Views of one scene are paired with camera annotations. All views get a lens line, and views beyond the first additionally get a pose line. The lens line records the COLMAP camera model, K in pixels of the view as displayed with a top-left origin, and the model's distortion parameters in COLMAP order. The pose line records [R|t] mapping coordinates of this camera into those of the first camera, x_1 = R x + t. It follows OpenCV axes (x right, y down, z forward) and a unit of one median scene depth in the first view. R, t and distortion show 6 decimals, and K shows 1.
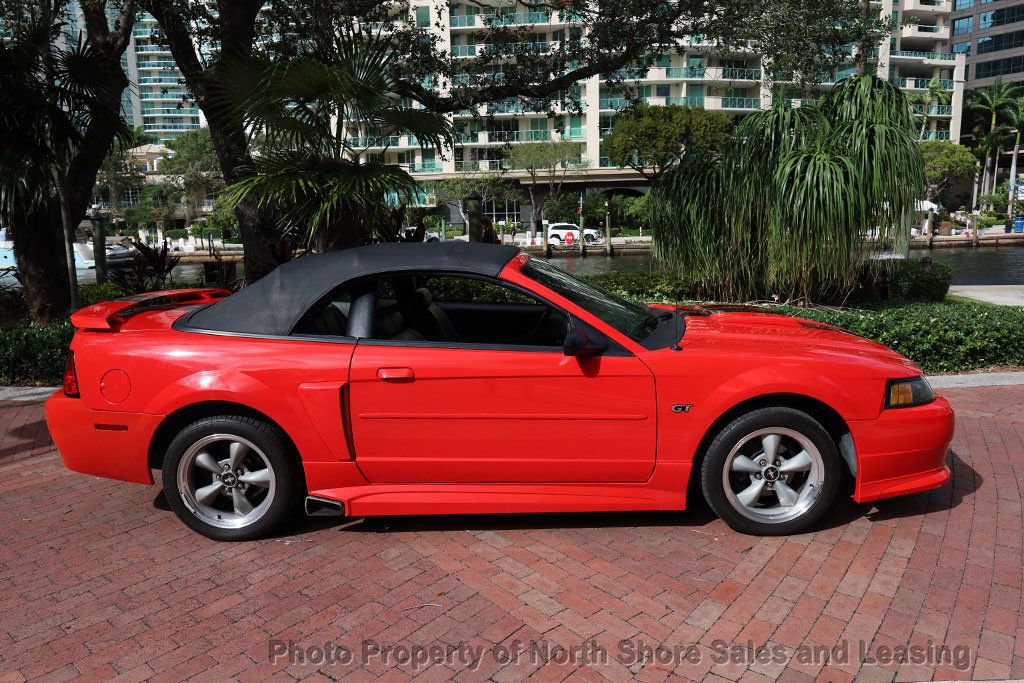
lens RADIAL K [[735.6, 0, 510.7], [0, 735.6, 336.3], [0, 0, 1]] dist [0.011083, -0.003062]
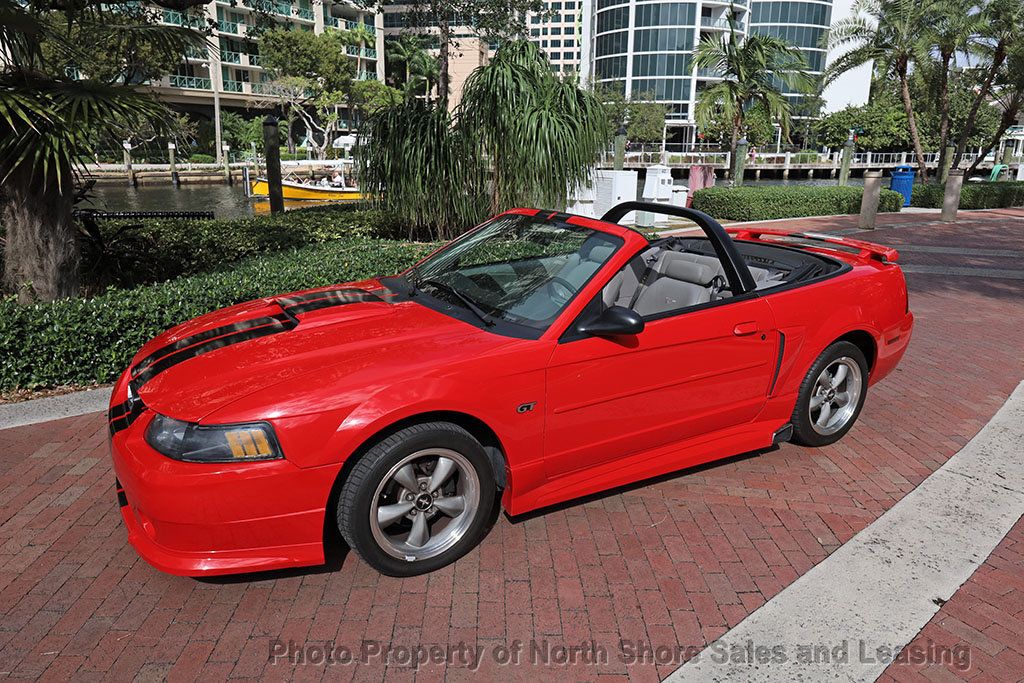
lens RADIAL K [[728.5, 0, 511.3], [0, 728.5, 340.6], [0, 0, 1]] dist [0.003831, 0.001440]
pose [[0.734437, -0.149723, 0.661956, -0.180816], [0.081065, 0.987732, 0.133466, -0.016792], [-0.673818, -0.044361, 0.737565, 0.062548]]
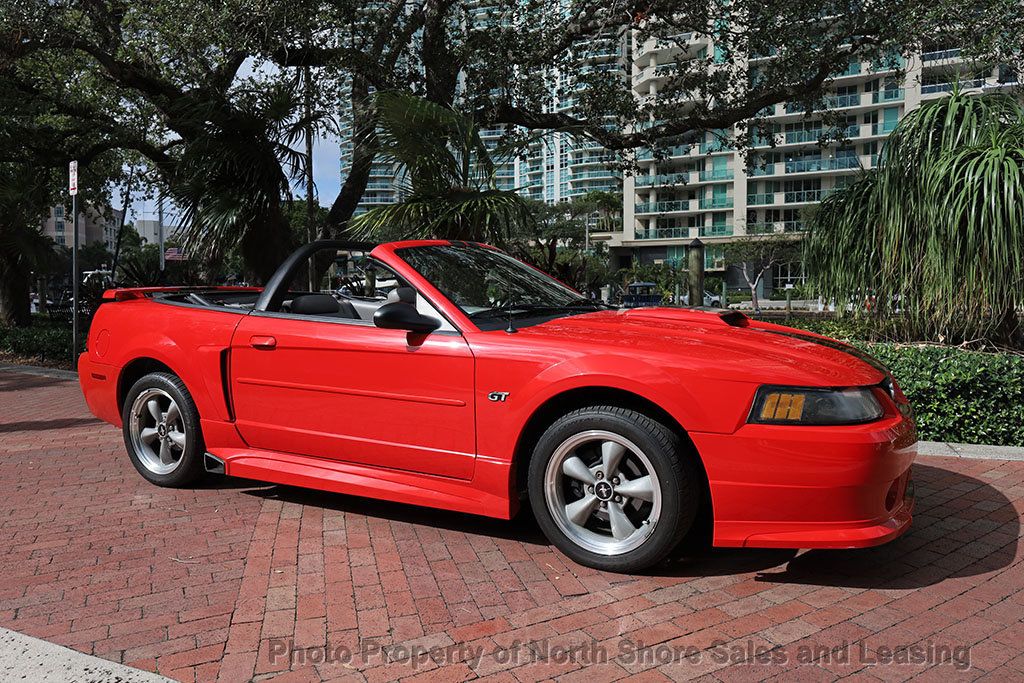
lens RADIAL K [[740.6, 0, 512.2], [0, 740.6, 336.1], [0, 0, 1]] dist [0.005894, 0.001773]
pose [[0.914397, 0.041714, -0.402663, 0.124644], [-0.079506, 0.993810, -0.077593, 0.019354], [0.396934, 0.102965, 0.912054, 0.053755]]
